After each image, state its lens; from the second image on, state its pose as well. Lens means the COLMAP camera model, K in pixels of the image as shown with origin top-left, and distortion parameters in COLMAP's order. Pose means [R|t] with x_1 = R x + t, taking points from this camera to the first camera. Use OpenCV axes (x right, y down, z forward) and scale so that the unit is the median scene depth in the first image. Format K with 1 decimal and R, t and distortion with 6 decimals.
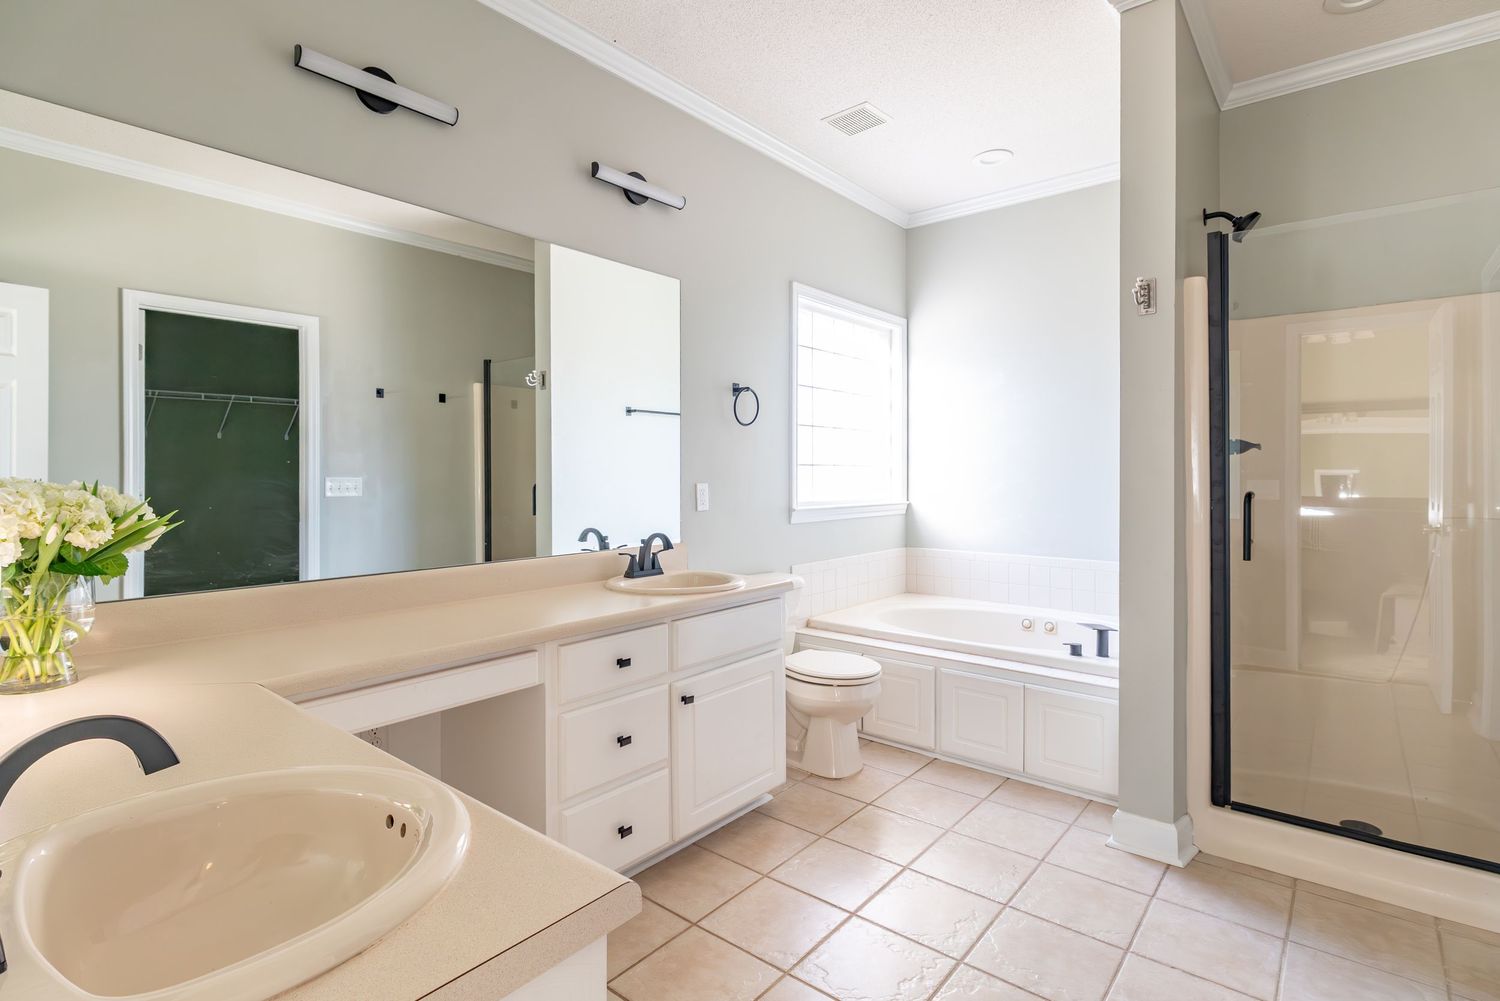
lens RADIAL K [[735.2, 0, 749.8], [0, 735.2, 478.4], [0, 0, 1]] dist [0.004124, 0.000316]
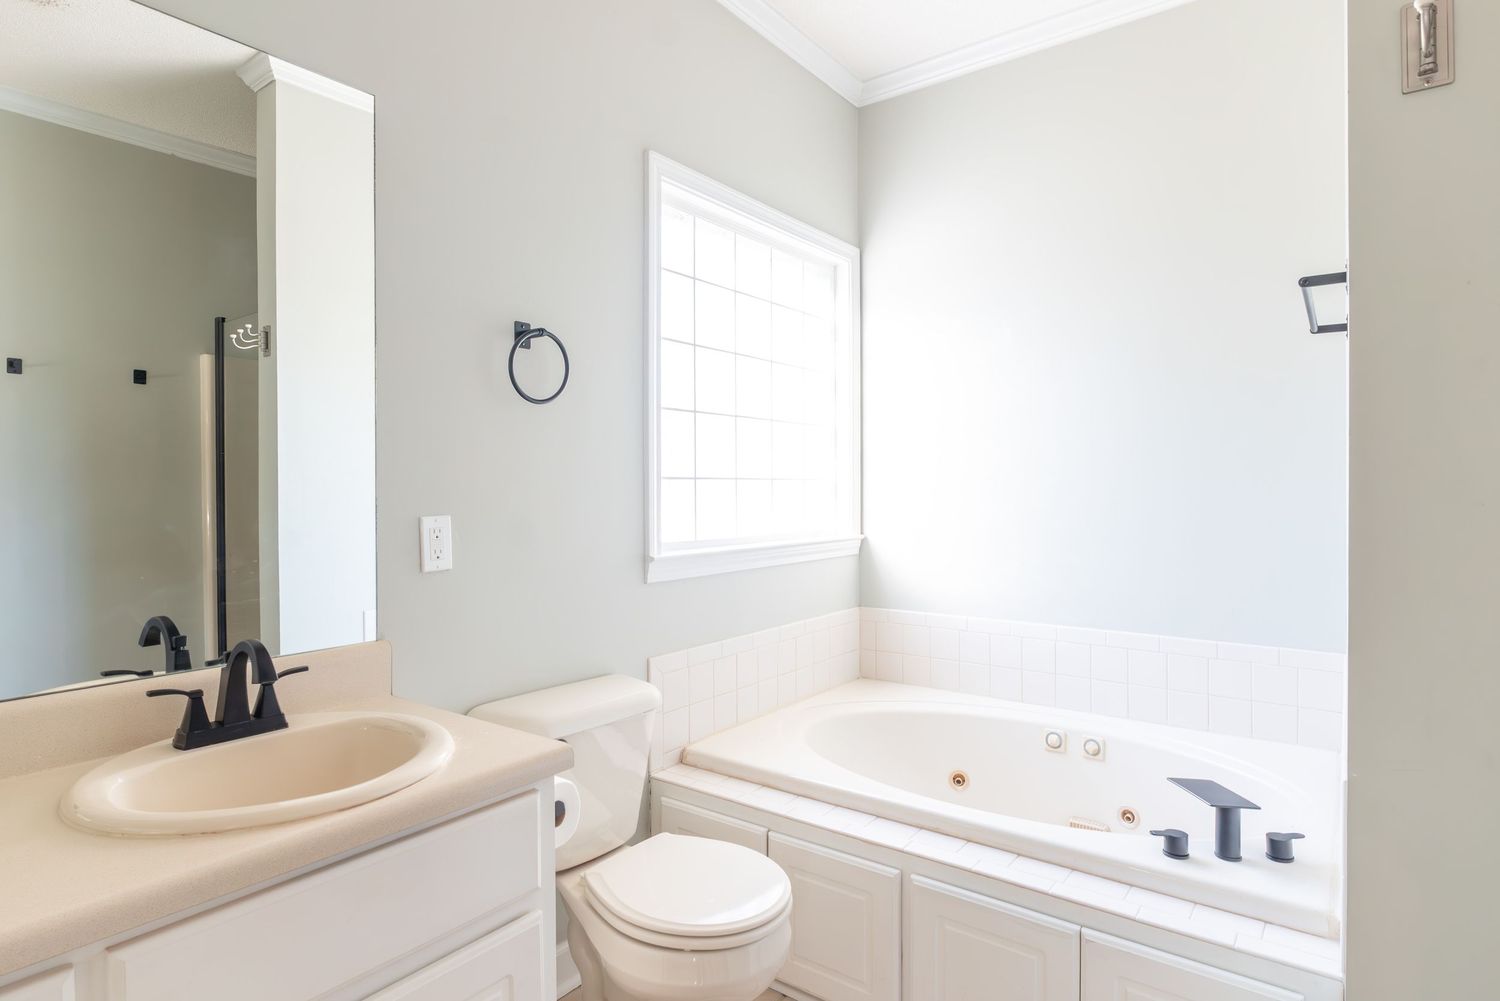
lens RADIAL K [[802.7, 0, 750.3], [0, 802.7, 496.4], [0, 0, 1]] dist [-0.005589, -0.000929]
pose [[0.998838, -0.004675, 0.047971, 0.099156], [0.004468, 0.999980, 0.004435, -0.006755], [-0.047990, -0.004215, 0.998839, 0.363764]]
